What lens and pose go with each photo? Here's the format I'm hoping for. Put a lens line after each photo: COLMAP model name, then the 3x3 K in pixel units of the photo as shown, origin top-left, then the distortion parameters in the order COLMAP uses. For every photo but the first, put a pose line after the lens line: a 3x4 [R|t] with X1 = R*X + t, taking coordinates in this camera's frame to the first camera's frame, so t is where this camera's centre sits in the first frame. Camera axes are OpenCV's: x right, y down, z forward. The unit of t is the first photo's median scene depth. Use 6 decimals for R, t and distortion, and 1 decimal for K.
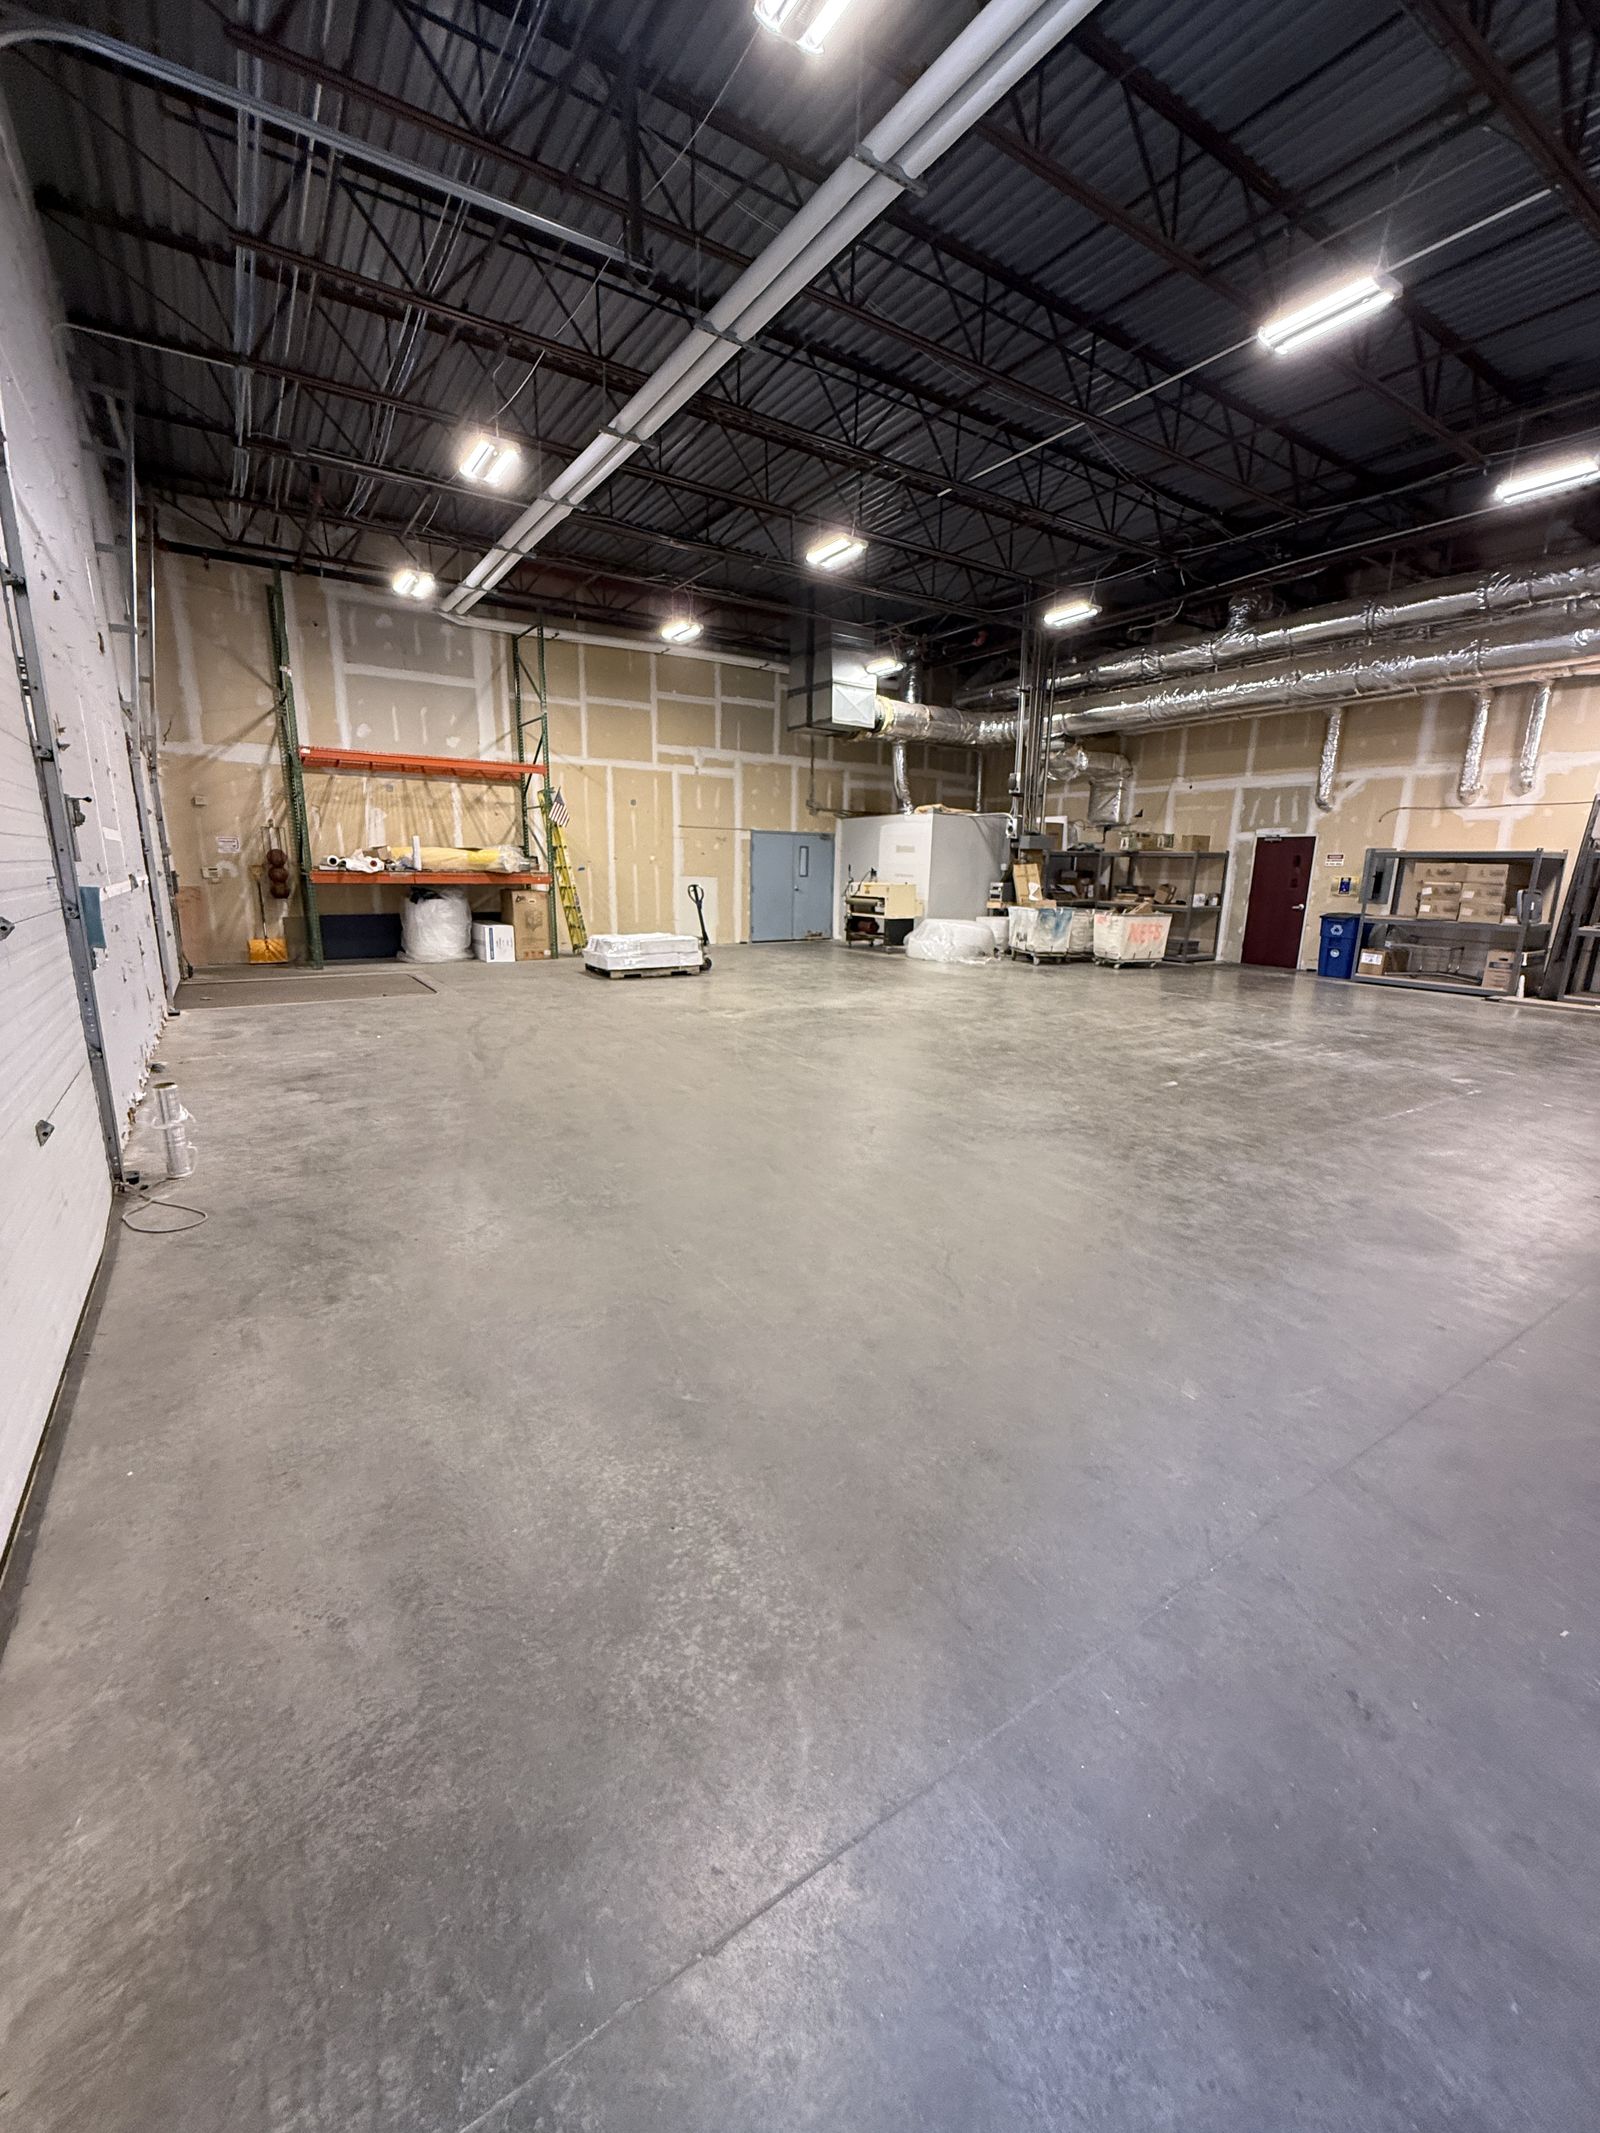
lens RADIAL K [[849.2, 0, 802.7], [0, 849.2, 1058.5], [0, 0, 1]] dist [-0.001508, -0.000384]
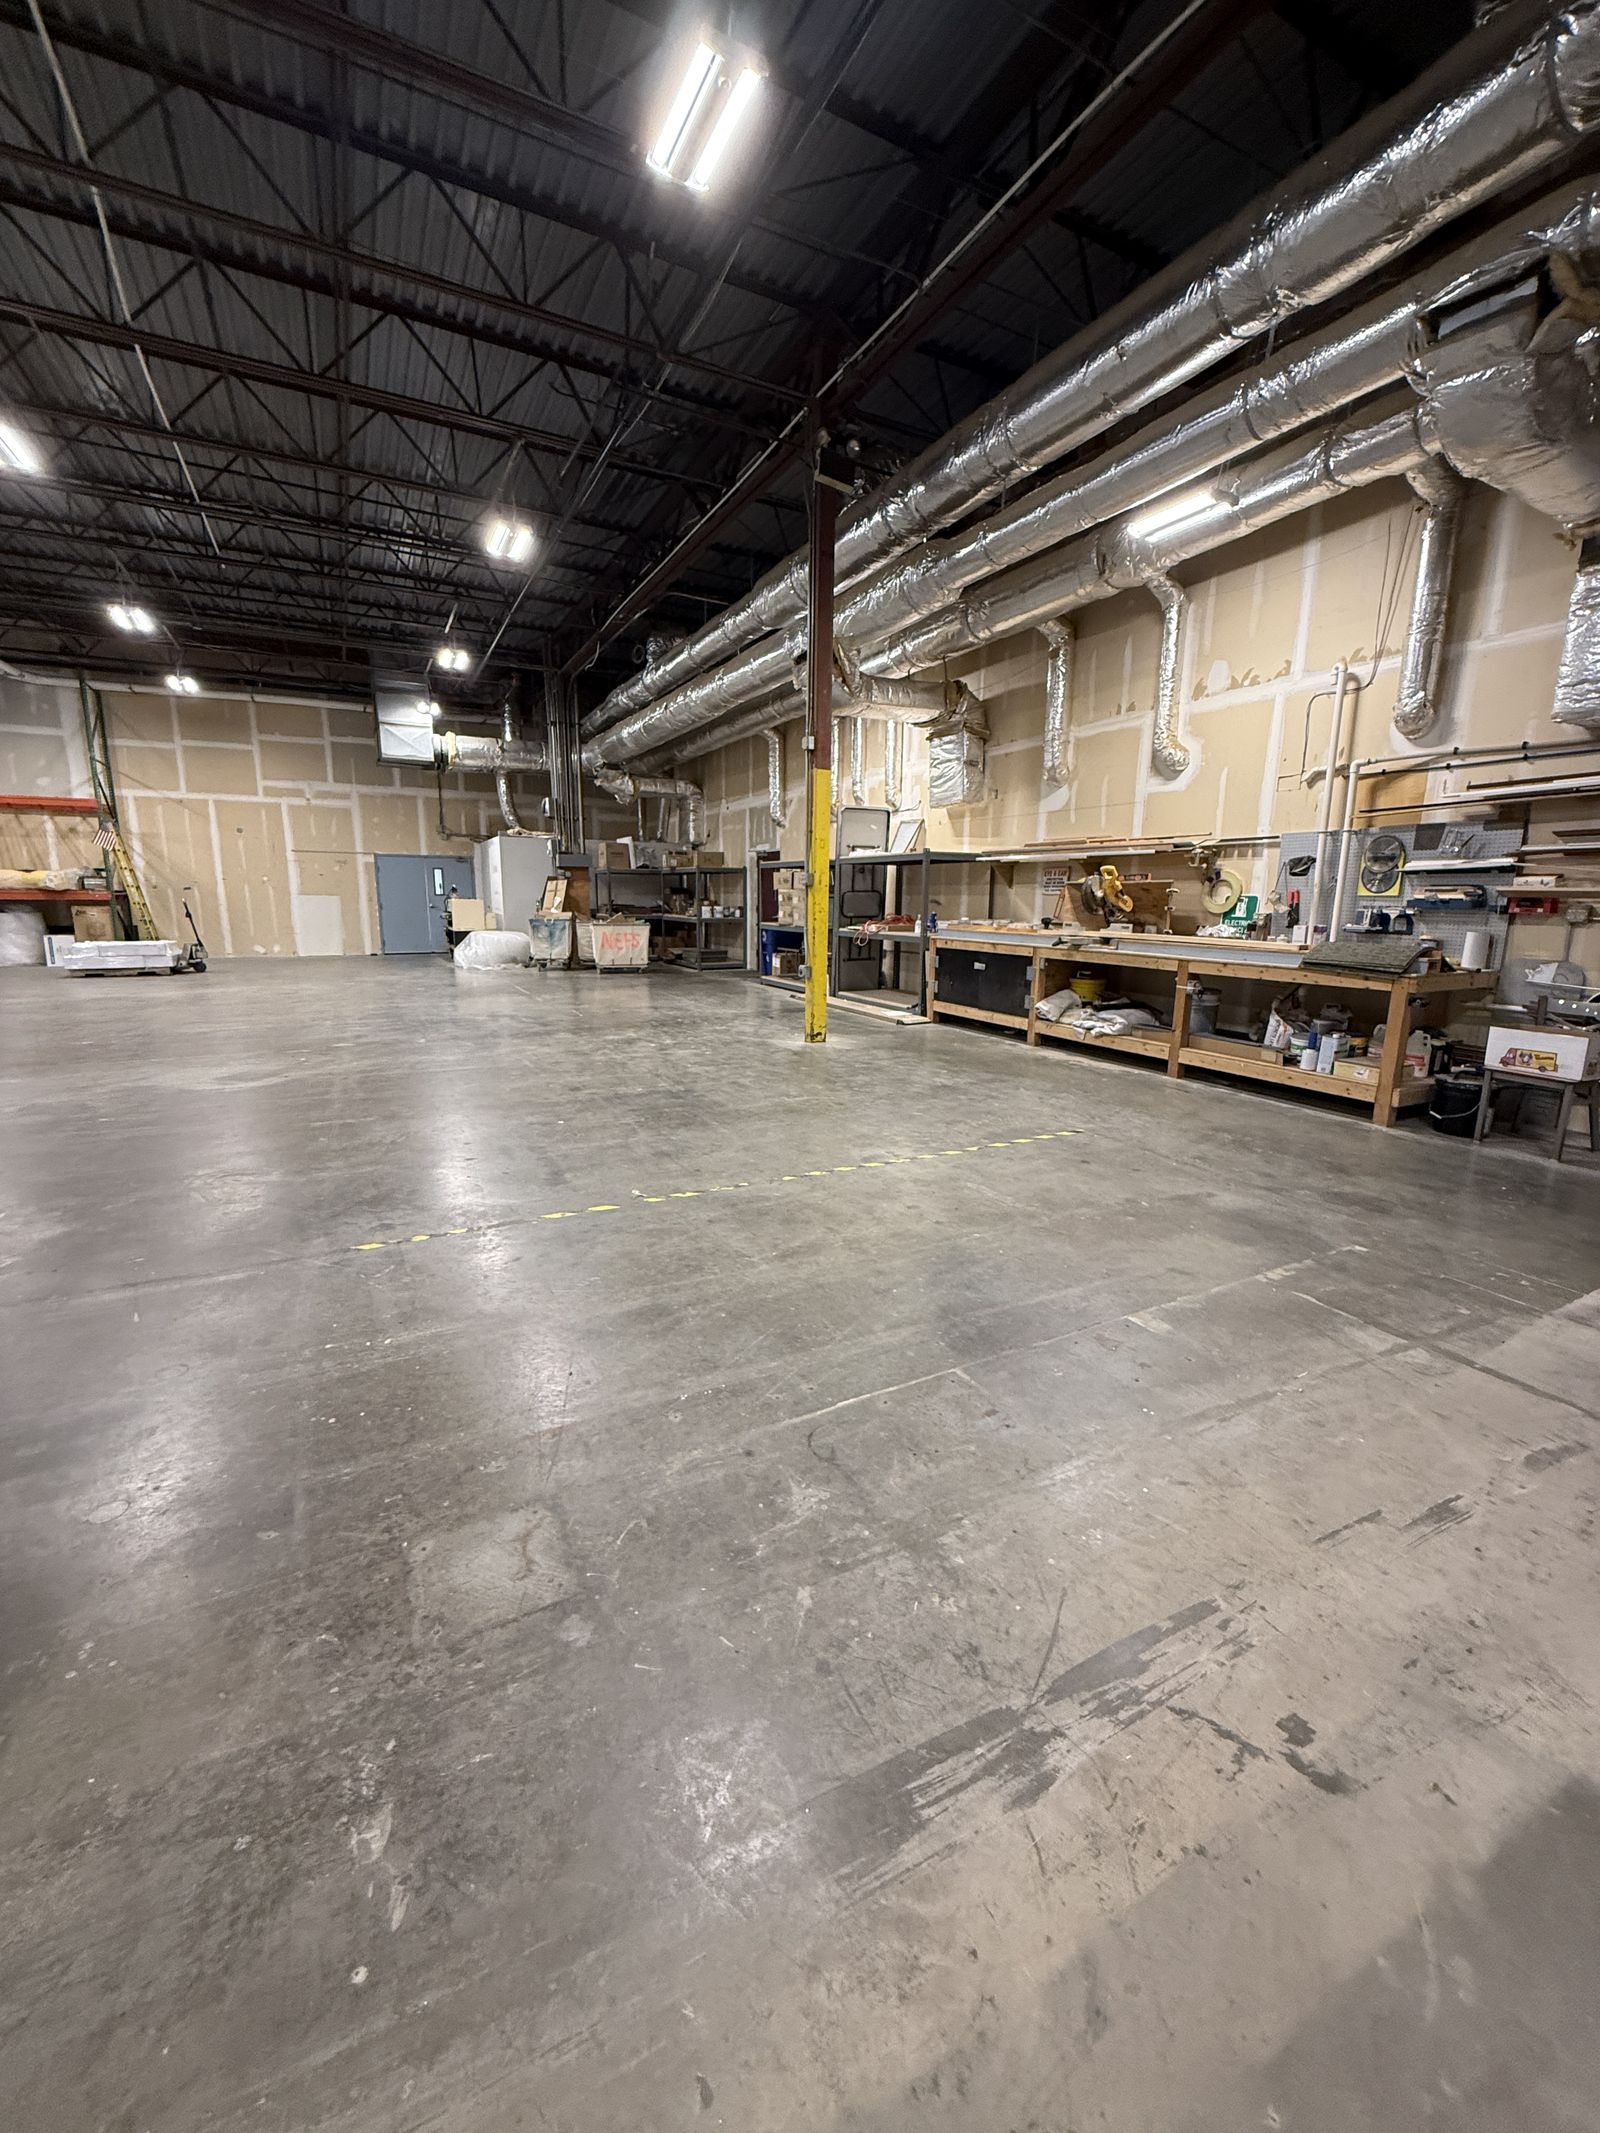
lens RADIAL K [[849.2, 0, 809.4], [0, 849.2, 1059.6], [0, 0, 1]] dist [-0.001508, -0.000384]
pose [[0.995509, 0.010488, -0.094085, 0.738342], [-0.013770, 0.999317, -0.034298, 0.038485], [0.093661, 0.035440, 0.994973, -0.057929]]
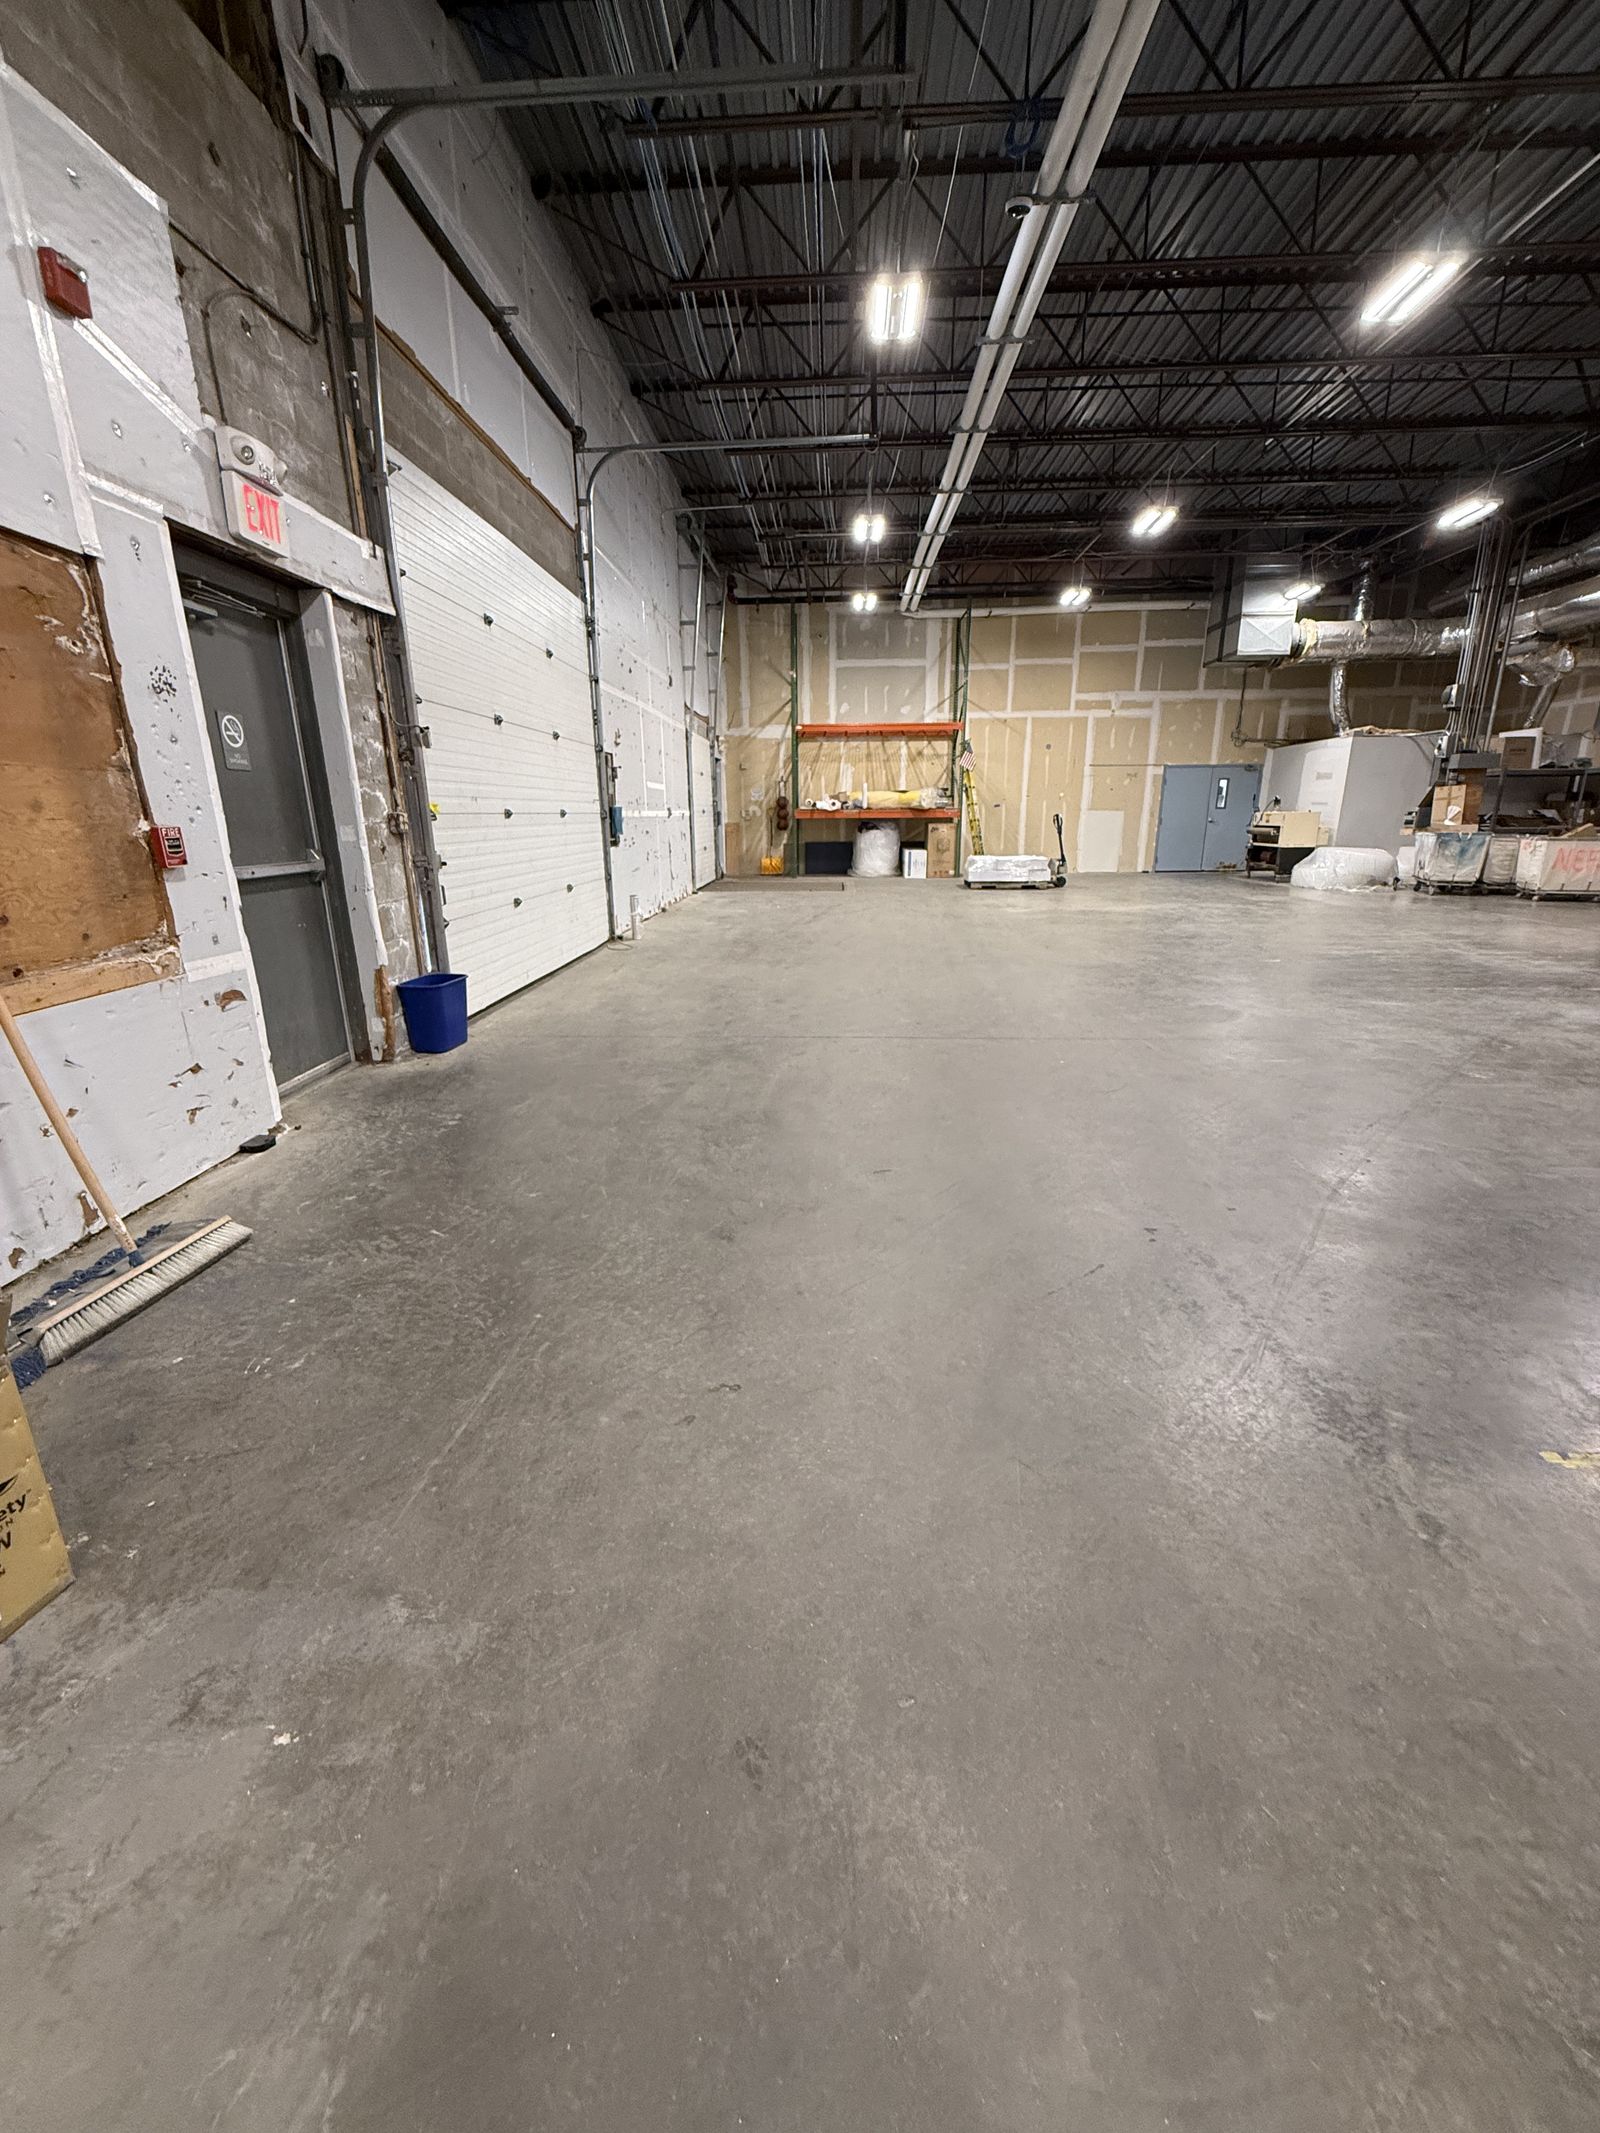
lens RADIAL K [[849.2, 0, 797.3], [0, 849.2, 1058.7], [0, 0, 1]] dist [-0.001508, -0.000384]
pose [[0.806265, 0.141227, -0.574448, 0.278043], [-0.109277, 0.989929, 0.089996, 0.061963], [0.581373, -0.009787, 0.813578, -0.171815]]
